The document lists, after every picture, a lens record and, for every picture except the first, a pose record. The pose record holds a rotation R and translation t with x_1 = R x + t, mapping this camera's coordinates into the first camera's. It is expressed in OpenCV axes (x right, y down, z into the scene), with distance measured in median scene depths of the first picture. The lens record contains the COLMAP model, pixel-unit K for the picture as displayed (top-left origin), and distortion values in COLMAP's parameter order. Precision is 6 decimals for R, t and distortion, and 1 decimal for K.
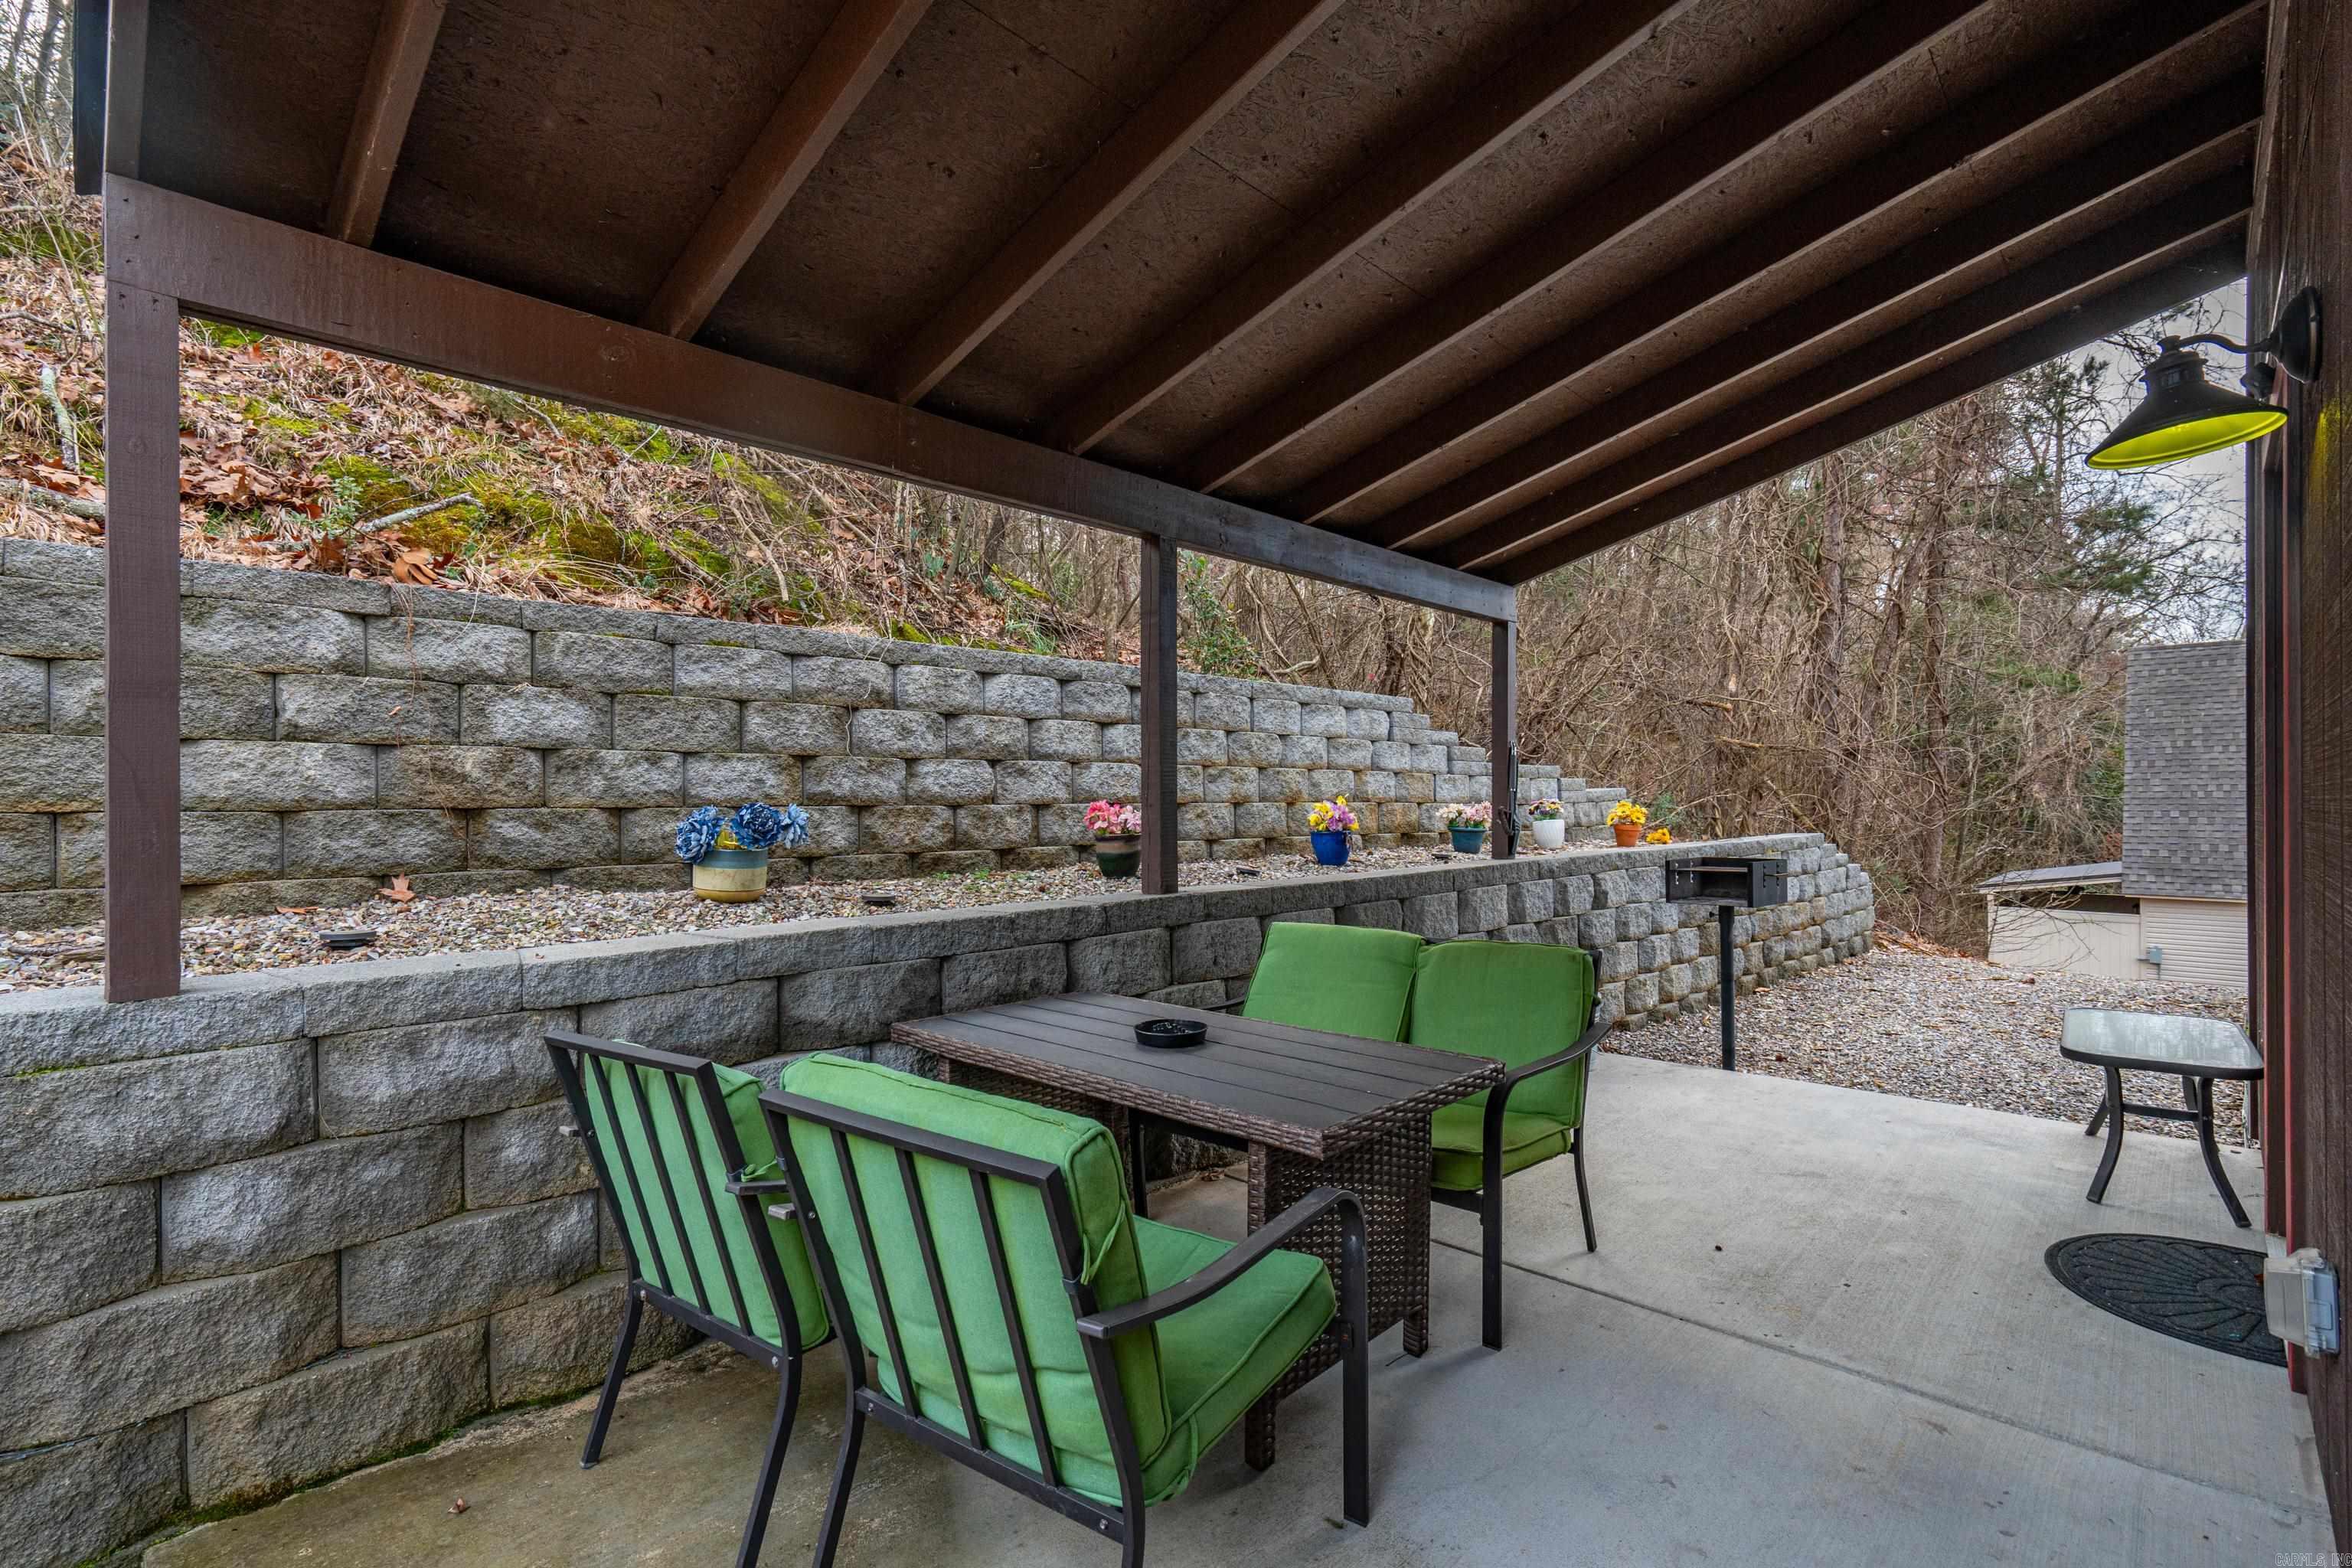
lens RADIAL K [[1053.9, 0, 1173.6], [0, 1053.9, 787.1], [0, 0, 1]] dist [-0.006493, 0.001127]
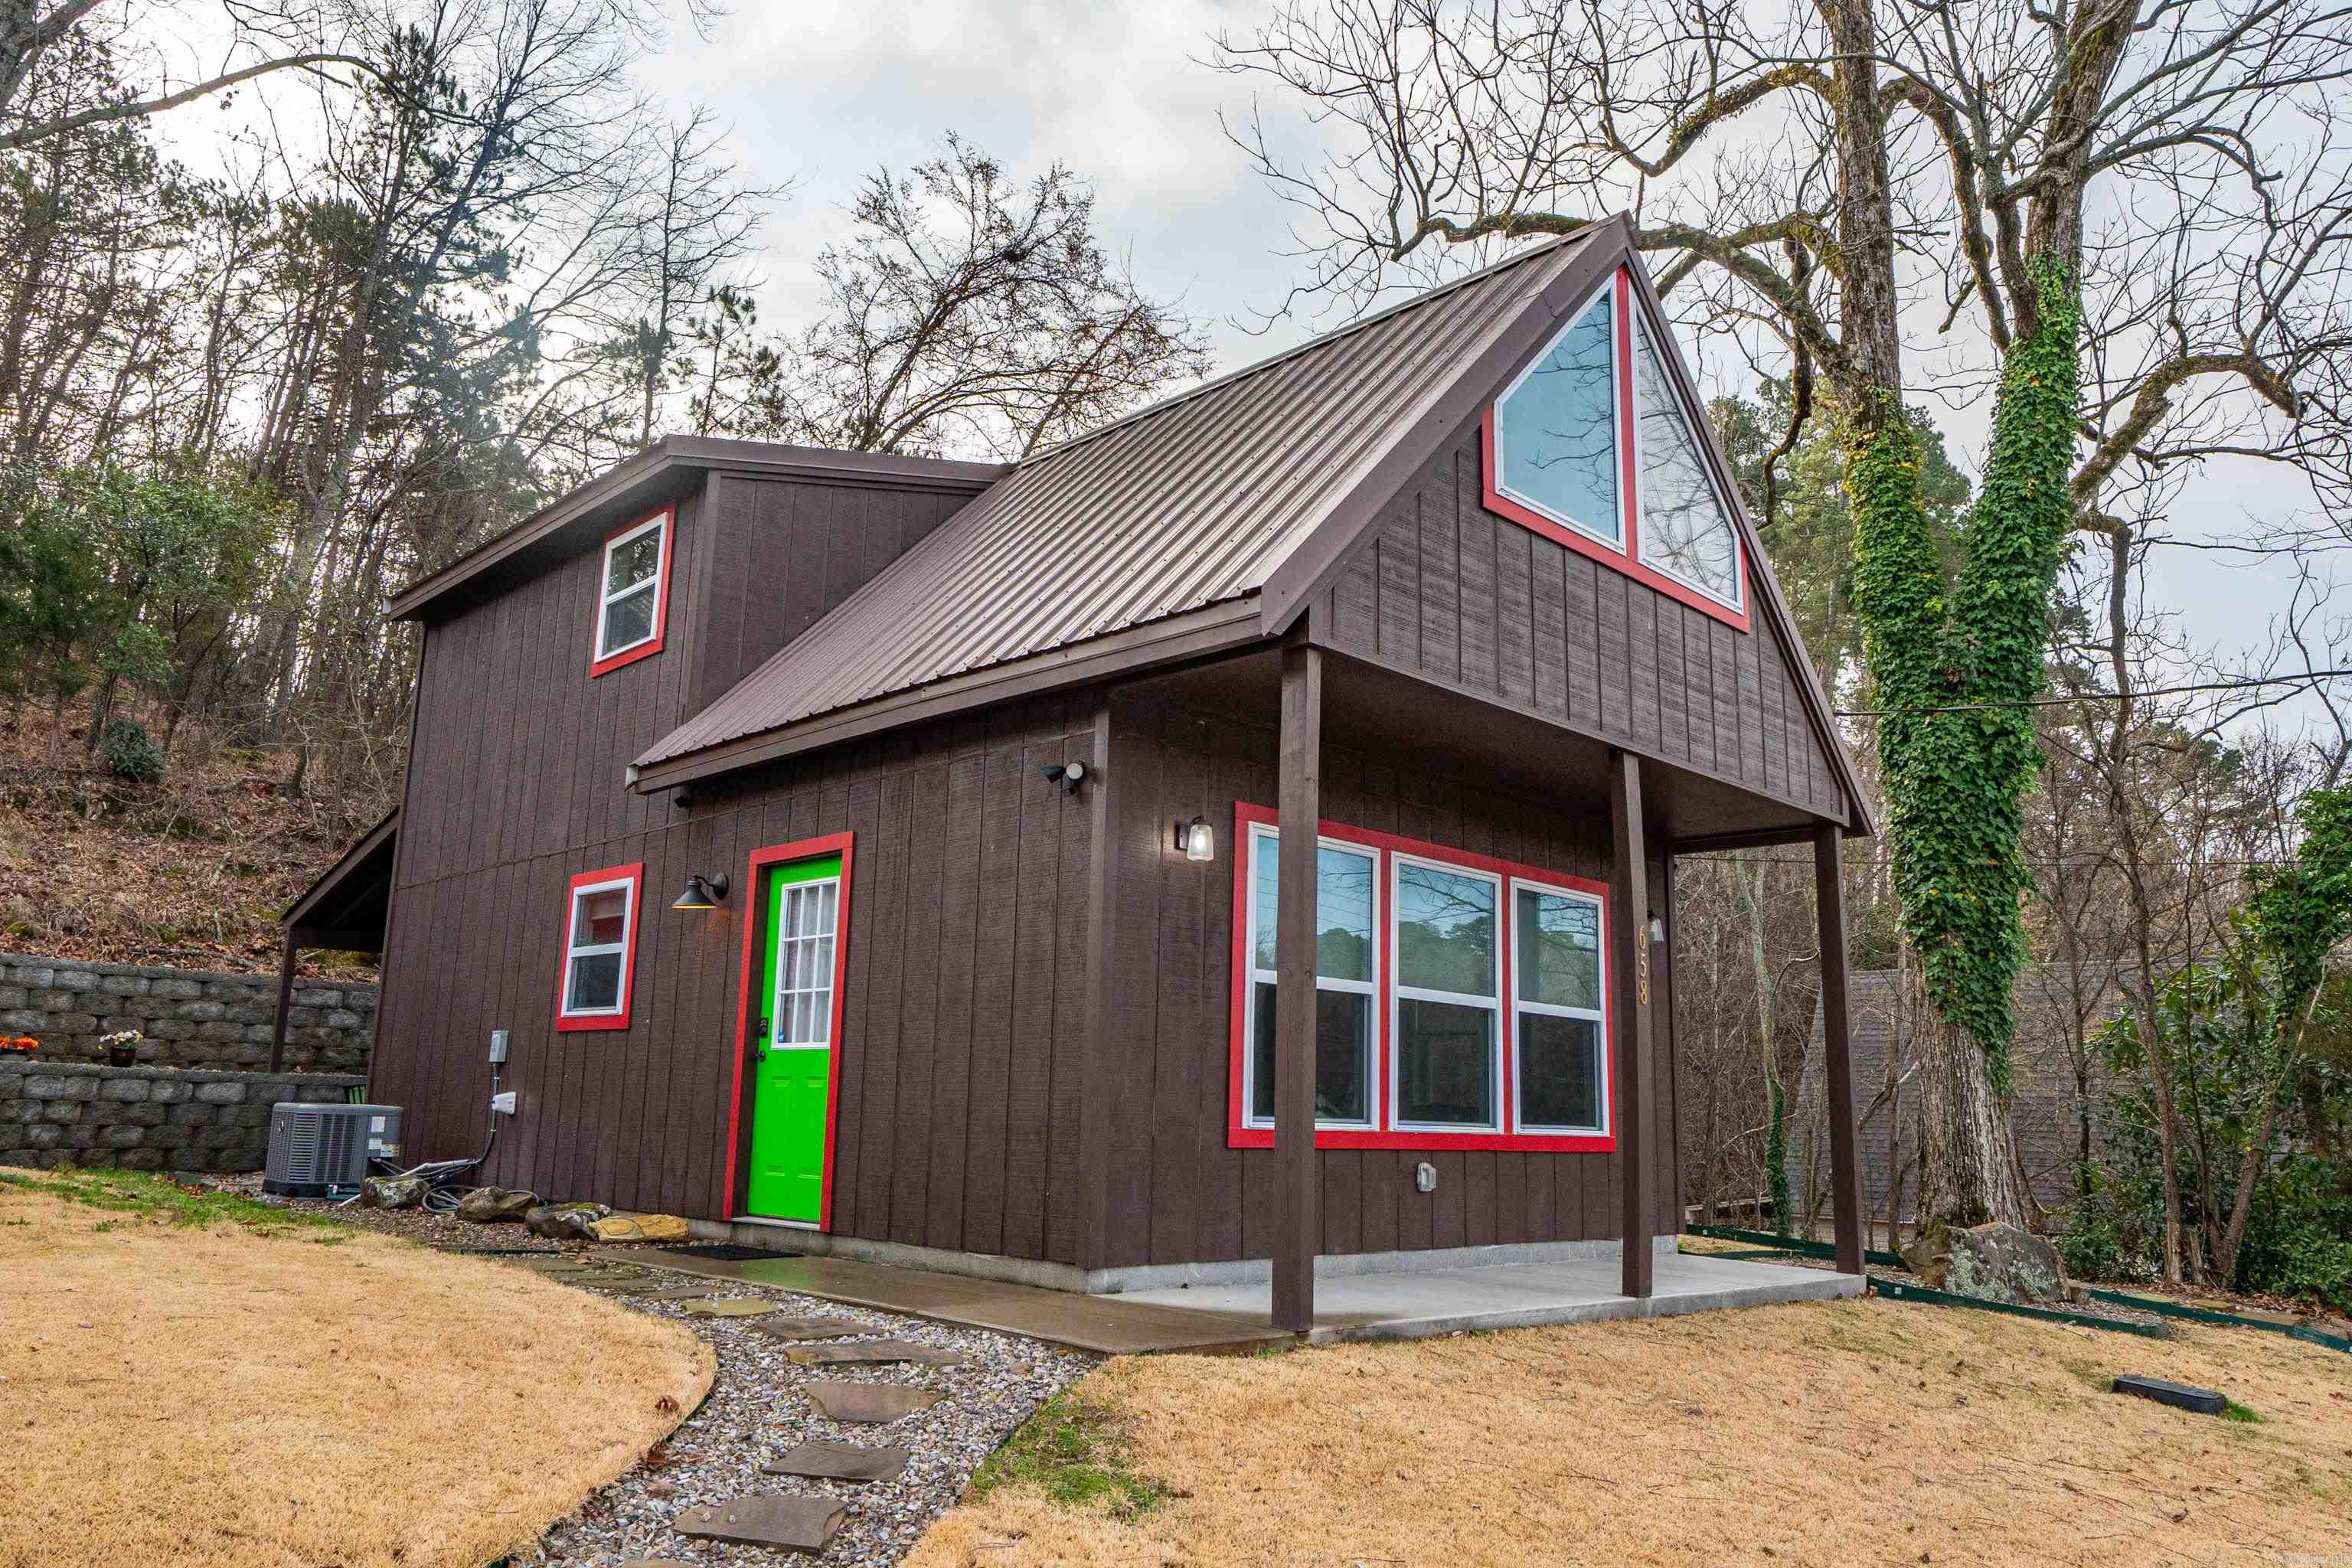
lens RADIAL K [[1630.2, 0, 1174.3], [0, 1630.2, 801.9], [0, 0, 1]] dist [-0.012060, 0.000340]
pose [[0.998798, 0.029661, -0.039028, 2.666062], [-0.036611, 0.980801, -0.191542, 0.175594], [0.032597, 0.192740, 0.980708, -4.956494]]
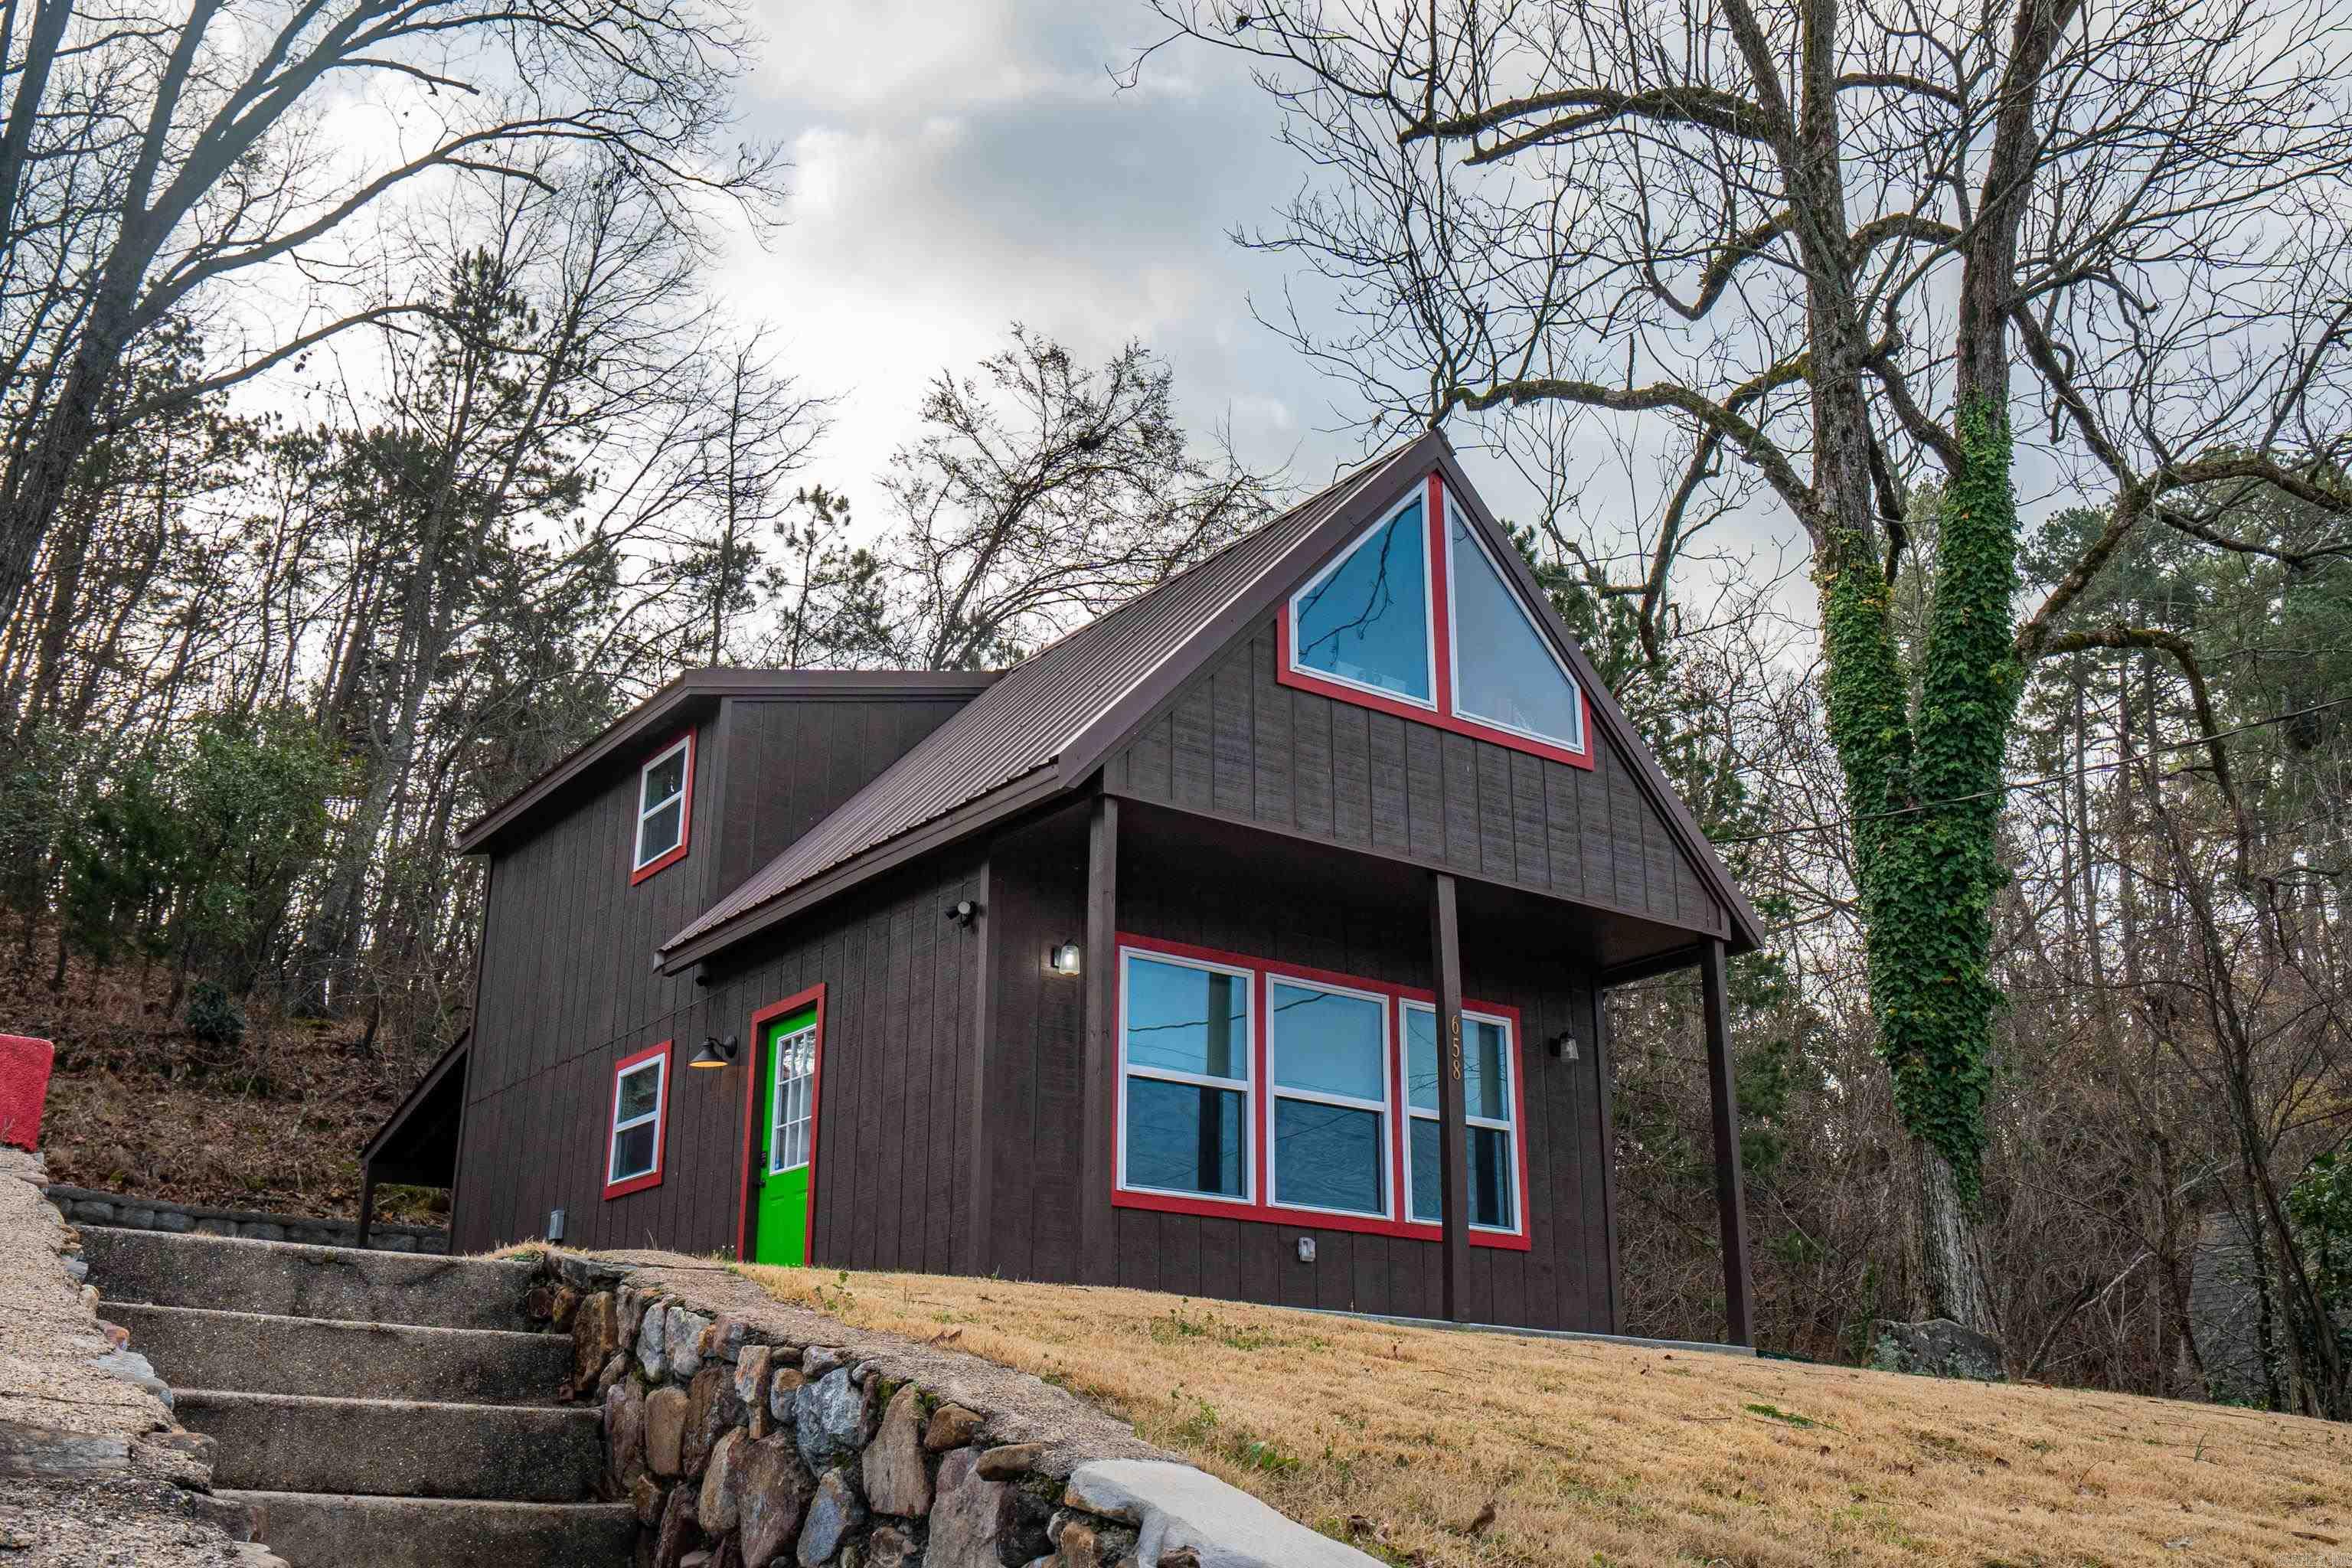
lens RADIAL K [[2244.5, 0, 1176.0], [0, 2244.5, 784.0], [0, 0, 1]] dist [0.014434, -0.011923]
pose [[0.982952, -0.045781, -0.178071, 3.727853], [-0.014654, 0.945915, -0.324083, 0.929541], [0.183277, 0.321167, 0.929119, -6.827125]]
